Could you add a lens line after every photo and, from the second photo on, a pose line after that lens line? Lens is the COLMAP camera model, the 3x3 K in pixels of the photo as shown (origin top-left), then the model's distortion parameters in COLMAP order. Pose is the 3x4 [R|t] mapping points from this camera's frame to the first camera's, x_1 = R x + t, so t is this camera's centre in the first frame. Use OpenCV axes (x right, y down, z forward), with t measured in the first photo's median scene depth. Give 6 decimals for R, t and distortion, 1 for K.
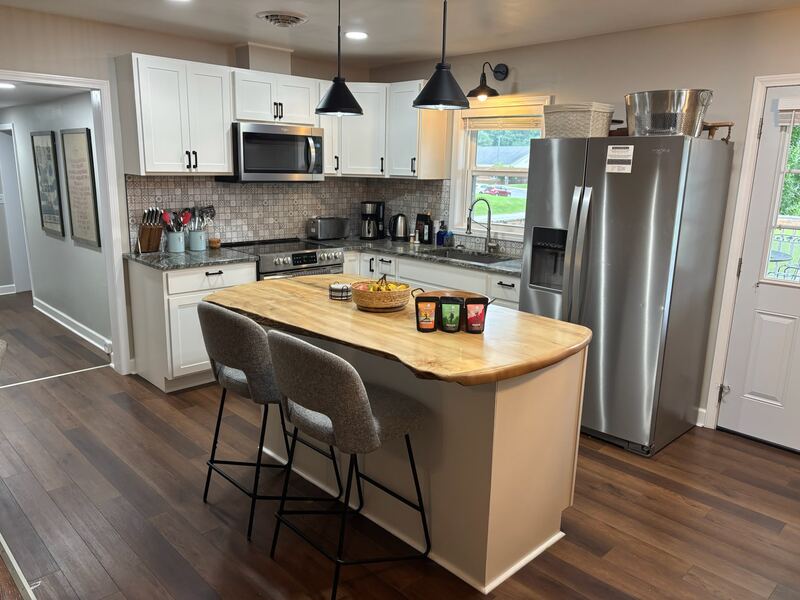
lens RADIAL K [[600.0, 0, 400.0], [0, 600.0, 300.0], [0, 0, 1]] dist [0.000480, -0.001154]
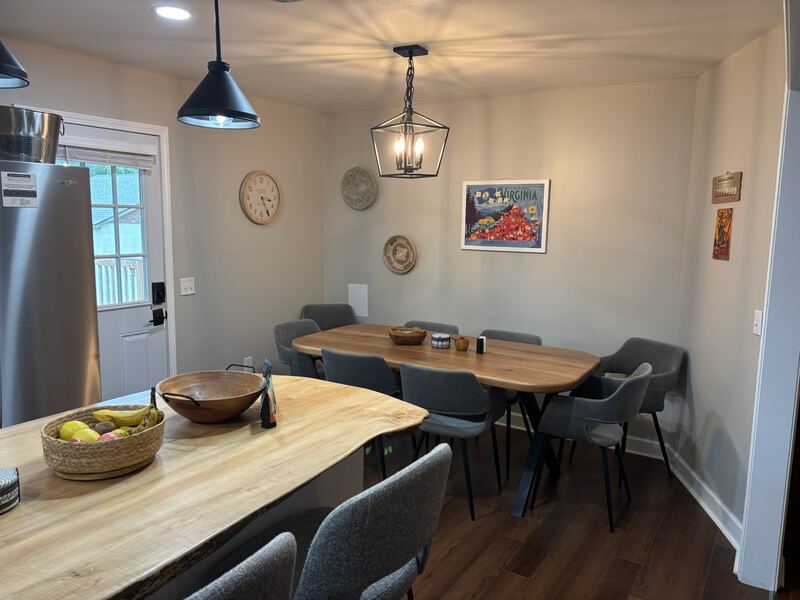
lens RADIAL K [[600.0, 0, 400.0], [0, 600.0, 300.0], [0, 0, 1]] dist [0.000480, -0.001154]
pose [[-0.220808, -0.164950, 0.961268, -0.598895], [0.199194, 0.957193, 0.210007, -0.193607], [-0.954759, 0.237850, -0.178499, 0.831857]]
